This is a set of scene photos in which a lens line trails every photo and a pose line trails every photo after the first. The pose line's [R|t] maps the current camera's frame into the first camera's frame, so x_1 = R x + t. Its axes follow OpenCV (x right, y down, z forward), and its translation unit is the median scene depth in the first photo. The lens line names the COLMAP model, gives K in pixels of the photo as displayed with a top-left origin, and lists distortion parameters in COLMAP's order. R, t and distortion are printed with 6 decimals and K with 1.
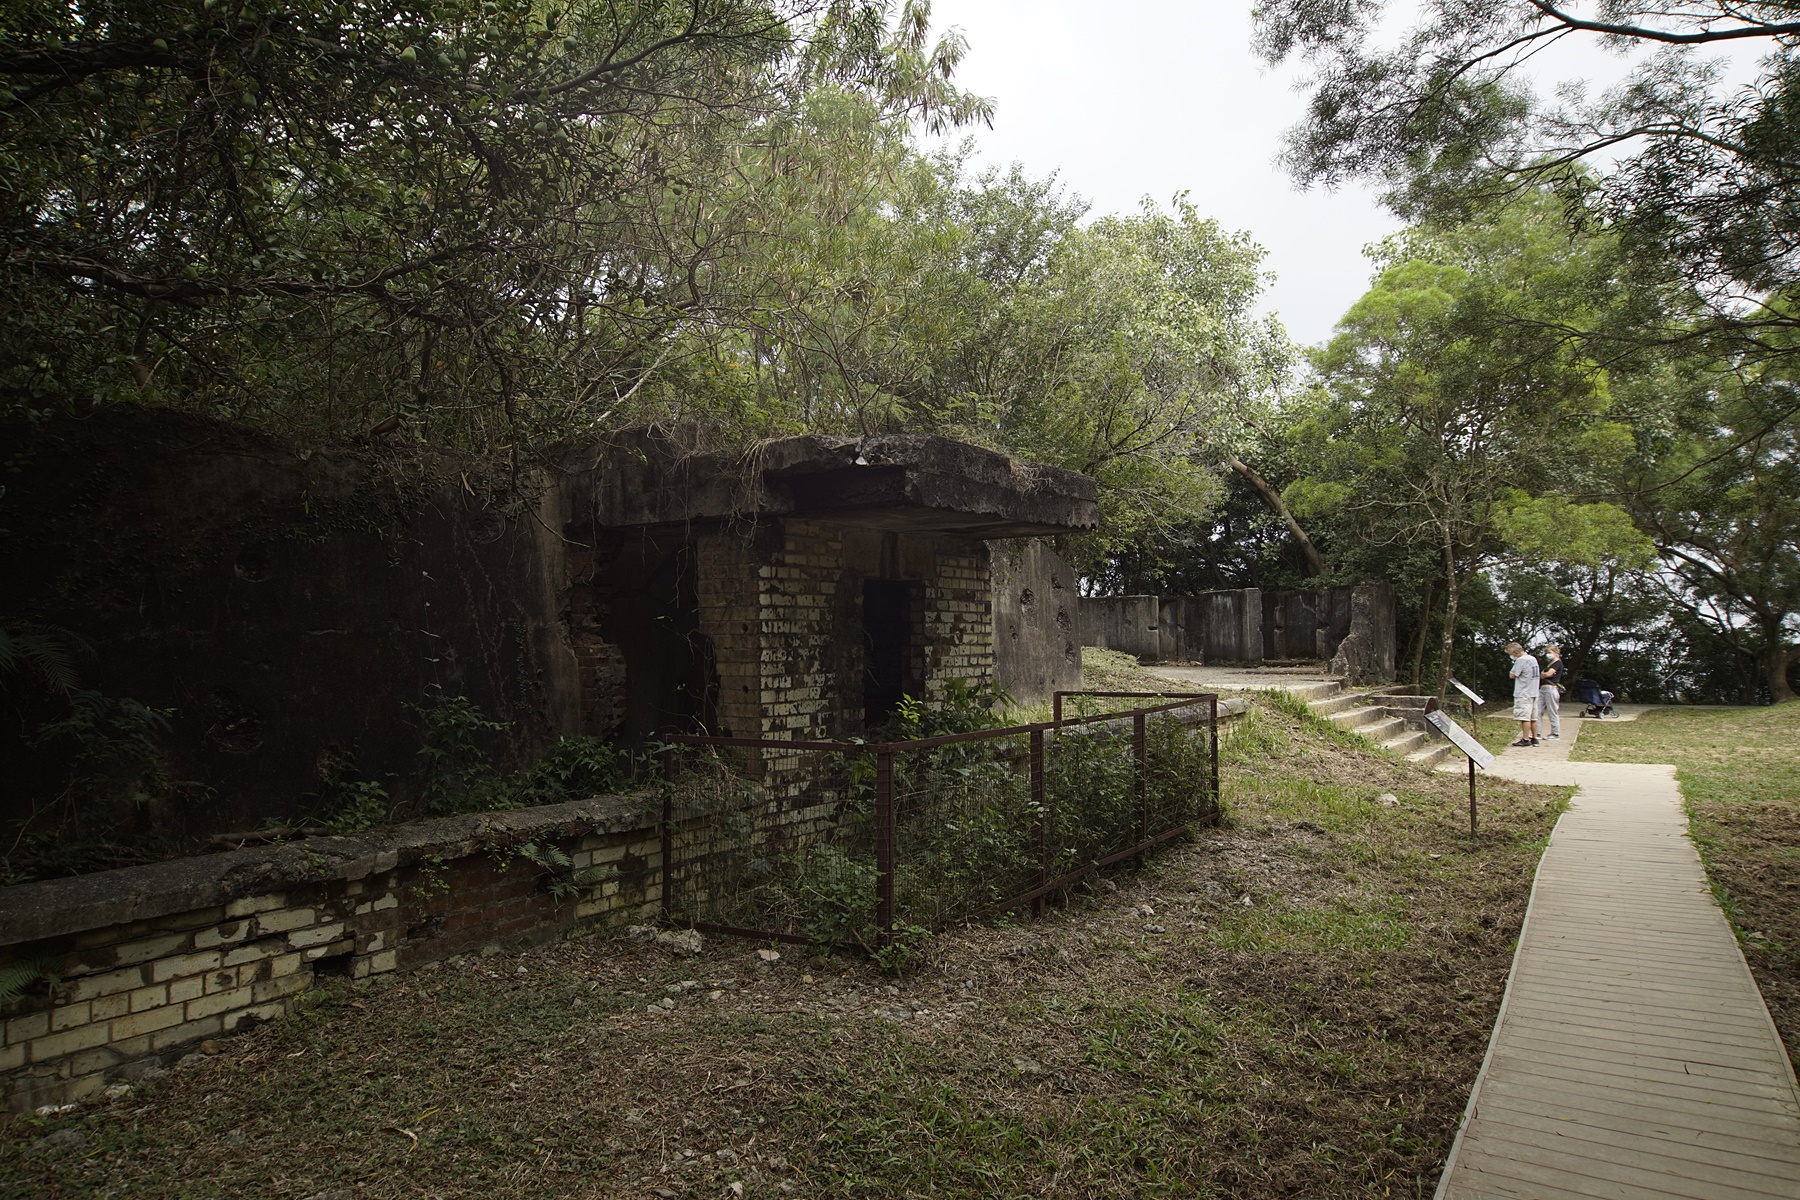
lens RADIAL K [[1260.2, 0, 899.8], [0, 1260.2, 602.1], [0, 0, 1]] dist [0.003252, 0.000188]
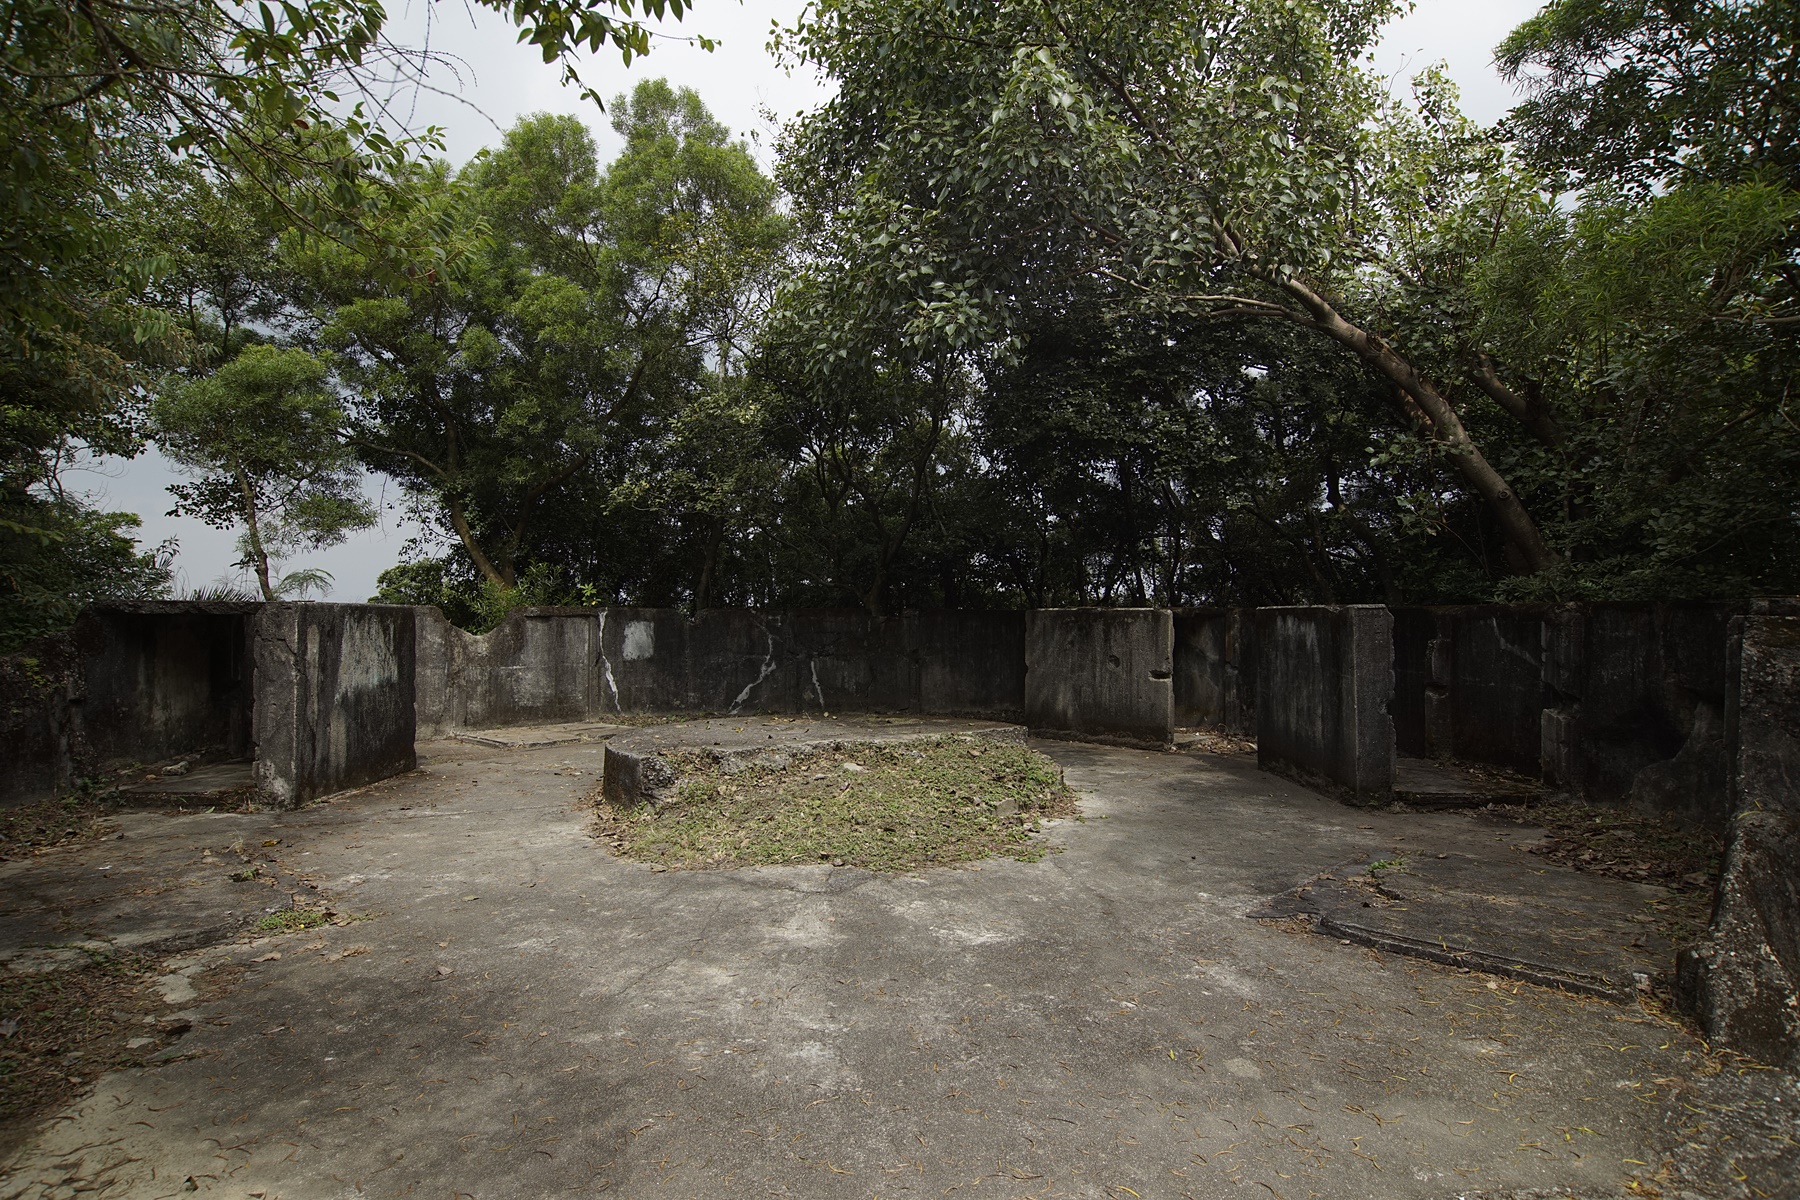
lens RADIAL K [[968.4, 0, 907.8], [0, 968.4, 604.4], [0, 0, 1]] dist [-0.002388, -0.002498]
pose [[0.980610, 0.011636, -0.195623, 0.197325], [-0.007002, 0.999679, 0.024363, -0.017554], [0.195844, -0.022521, 0.980376, 0.674748]]
